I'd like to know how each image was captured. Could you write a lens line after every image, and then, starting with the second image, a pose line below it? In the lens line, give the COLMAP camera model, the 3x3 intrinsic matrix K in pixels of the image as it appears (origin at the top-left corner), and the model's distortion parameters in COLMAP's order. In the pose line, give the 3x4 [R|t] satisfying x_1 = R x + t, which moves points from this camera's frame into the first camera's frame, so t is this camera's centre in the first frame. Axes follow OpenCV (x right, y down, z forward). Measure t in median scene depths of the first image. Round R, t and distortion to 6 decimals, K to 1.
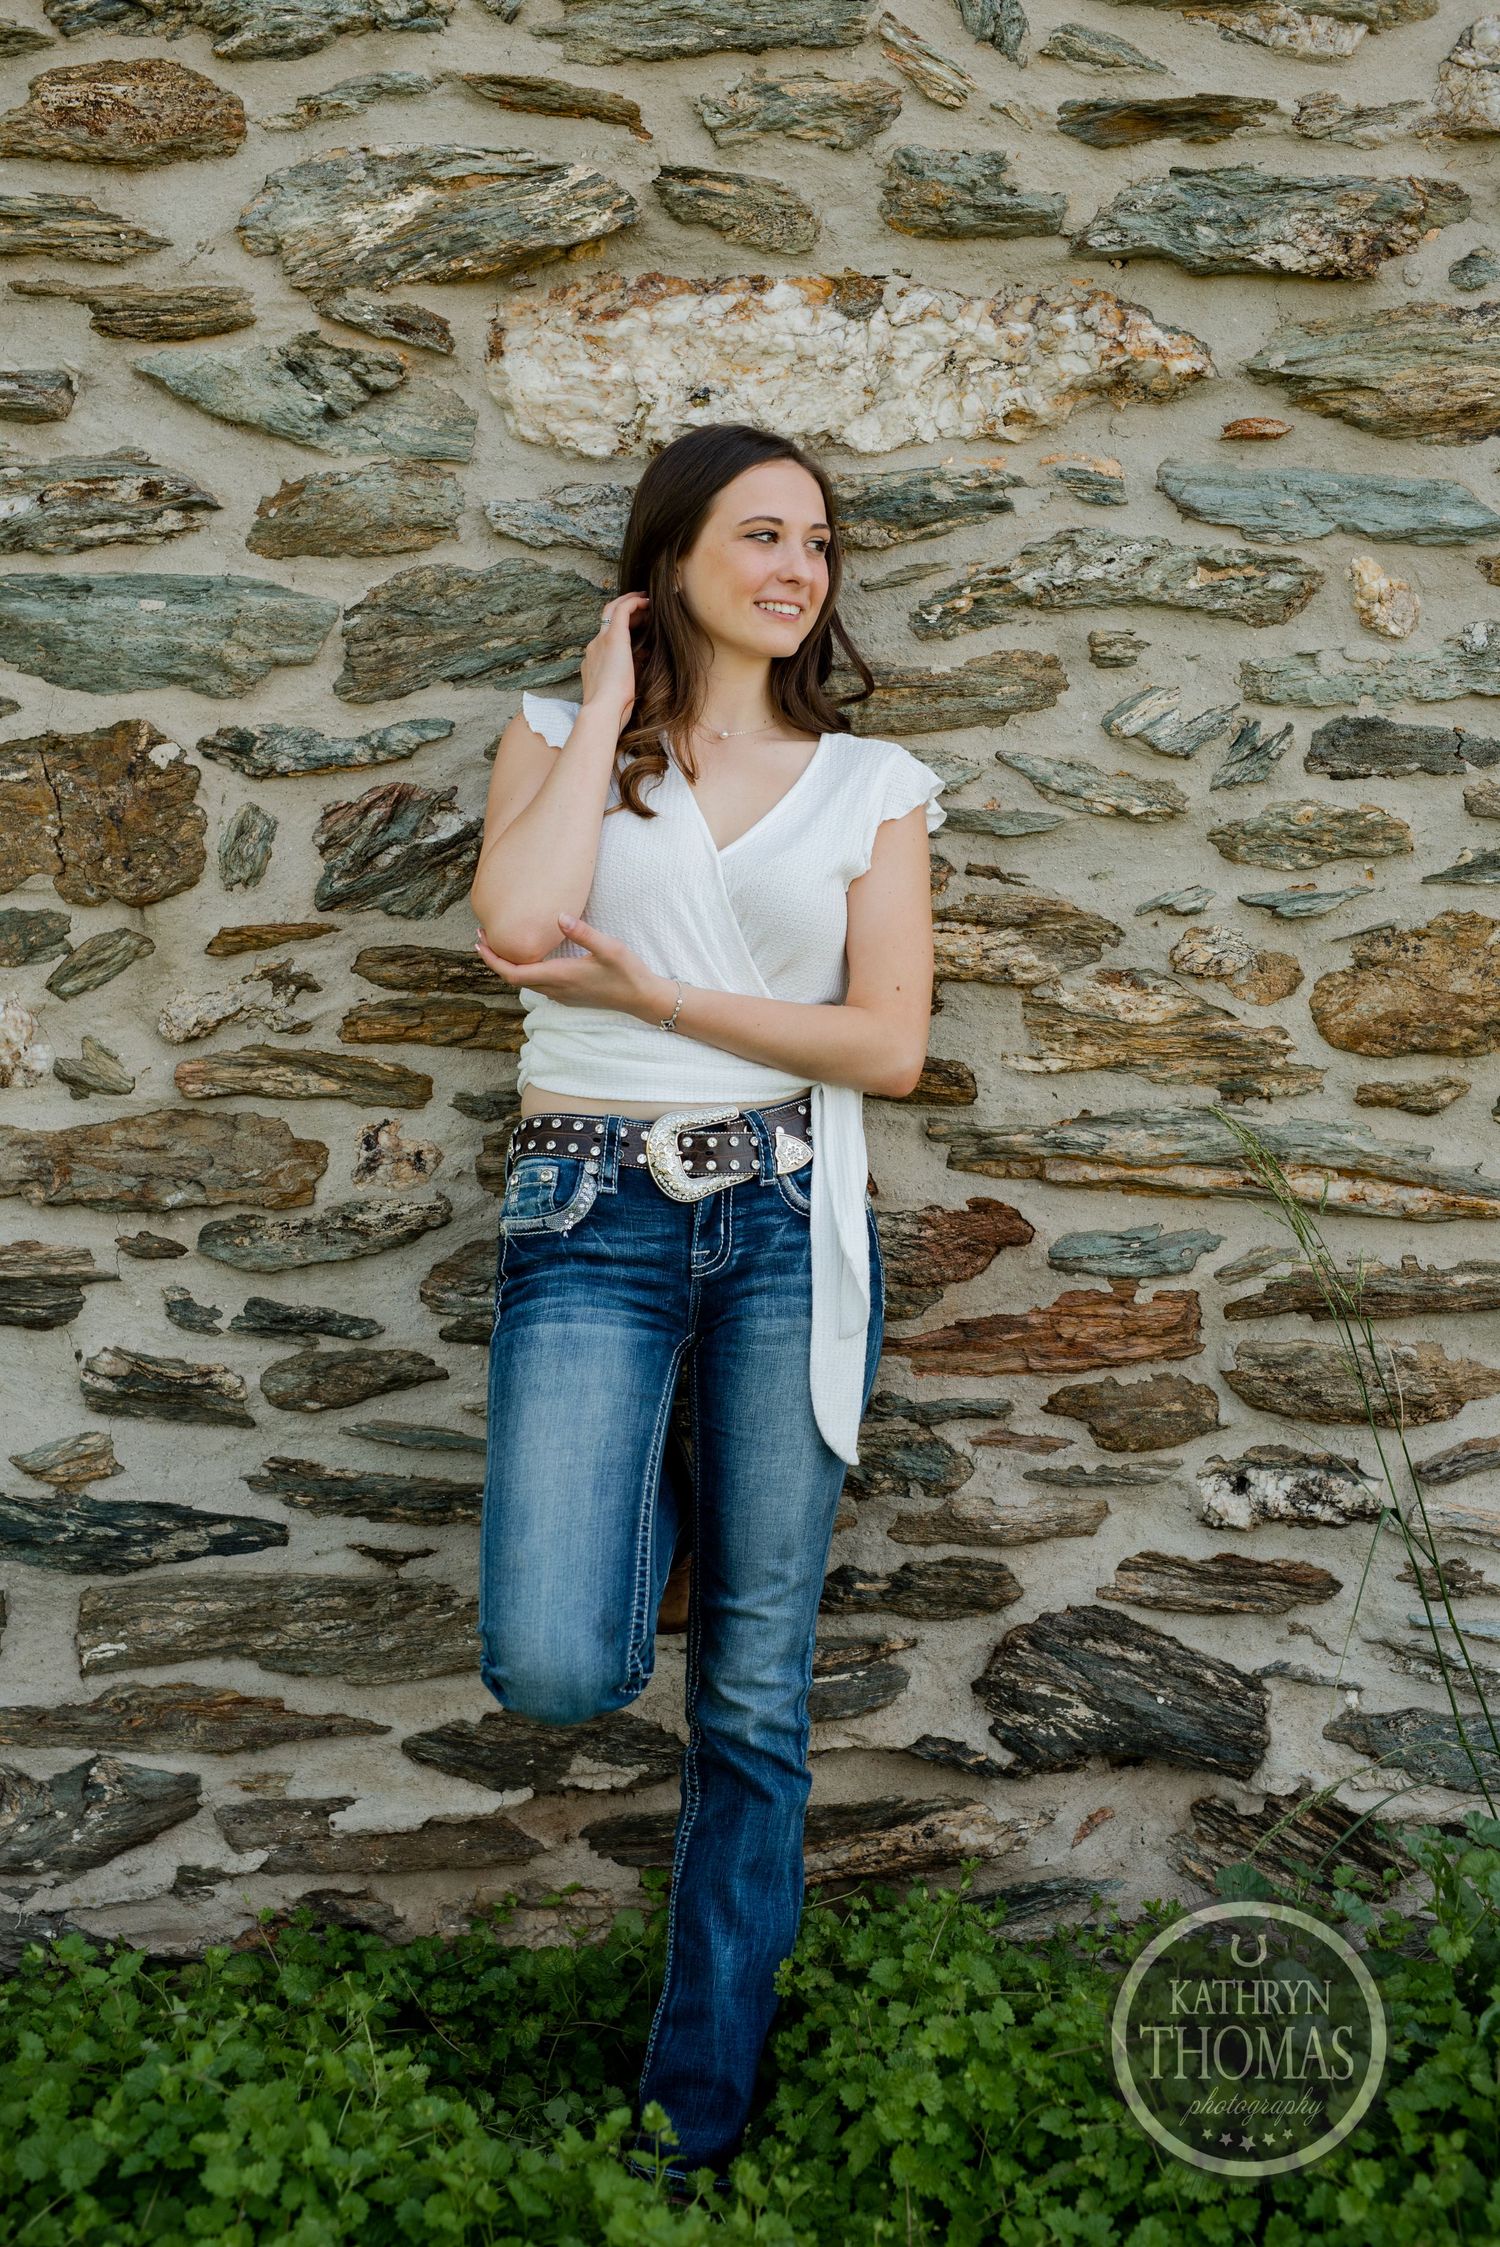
lens RADIAL K [[3286.7, 0, 749.6], [0, 3286.7, 1134.9], [0, 0, 1]] dist [0.008421, 0.000000]
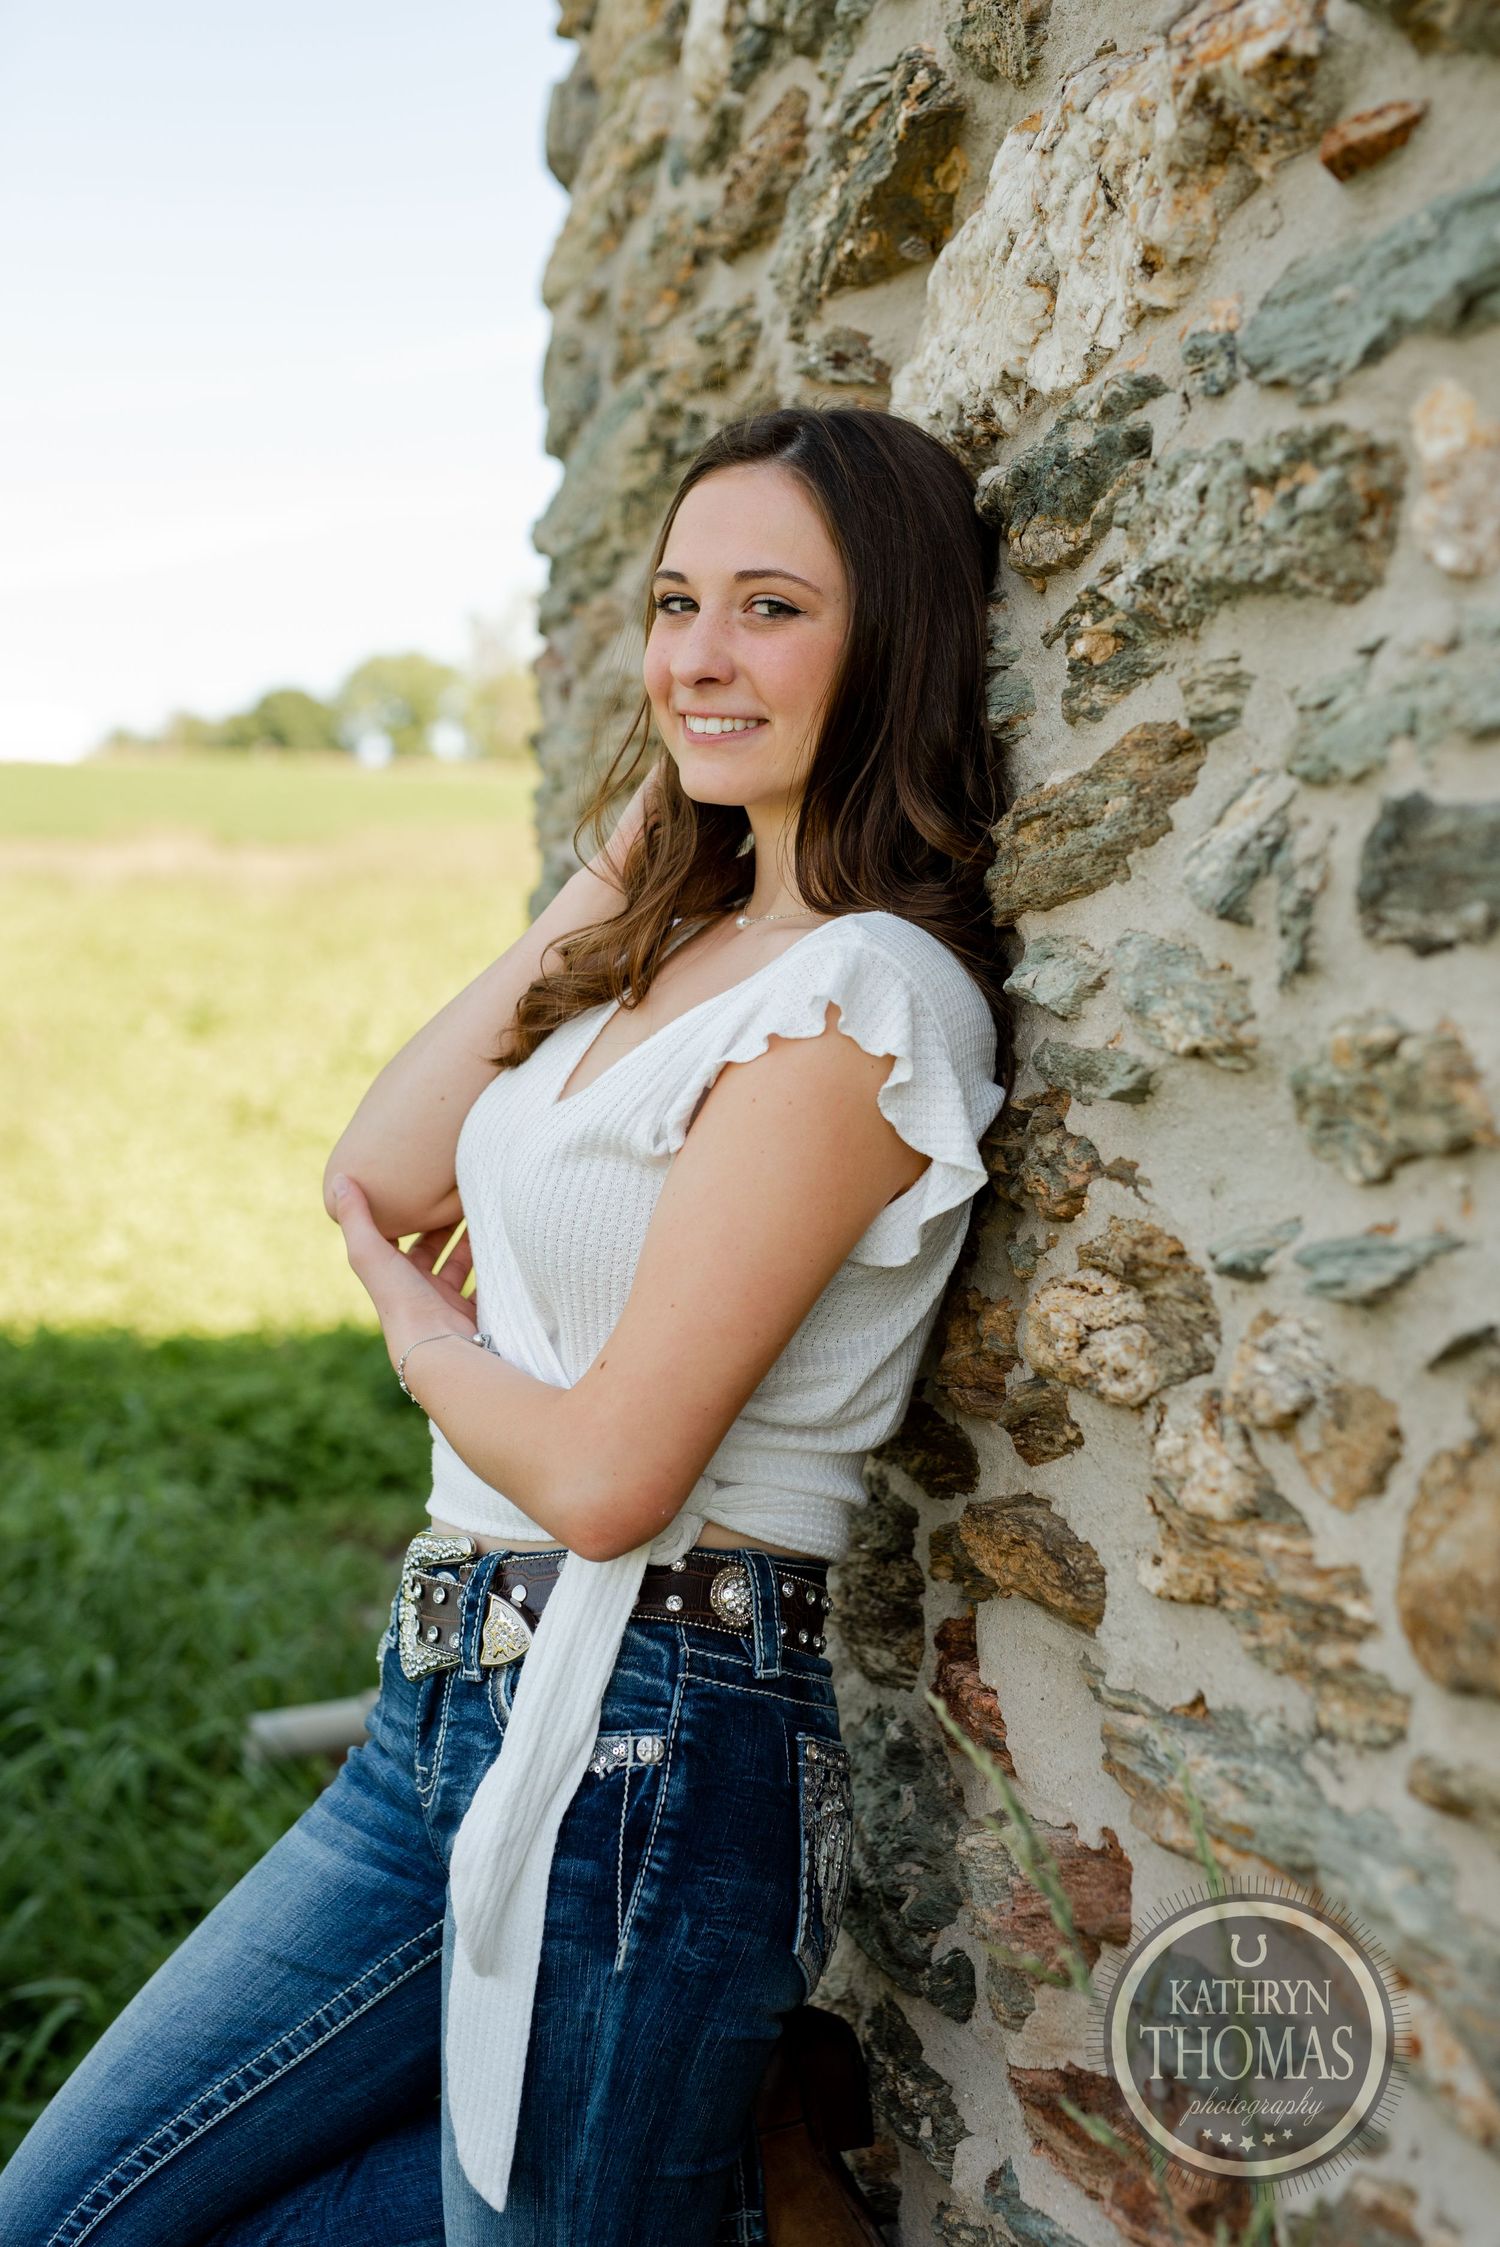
lens RADIAL K [[3286.7, 0, 748.8], [0, 3286.7, 1105.8], [0, 0, 1]] dist [0.008421, 0.000000]
pose [[0.134436, 0.004281, -0.990913, 0.562522], [-0.082362, 0.996579, -0.006869, -0.082306], [0.987494, 0.082537, 0.134329, 0.881475]]
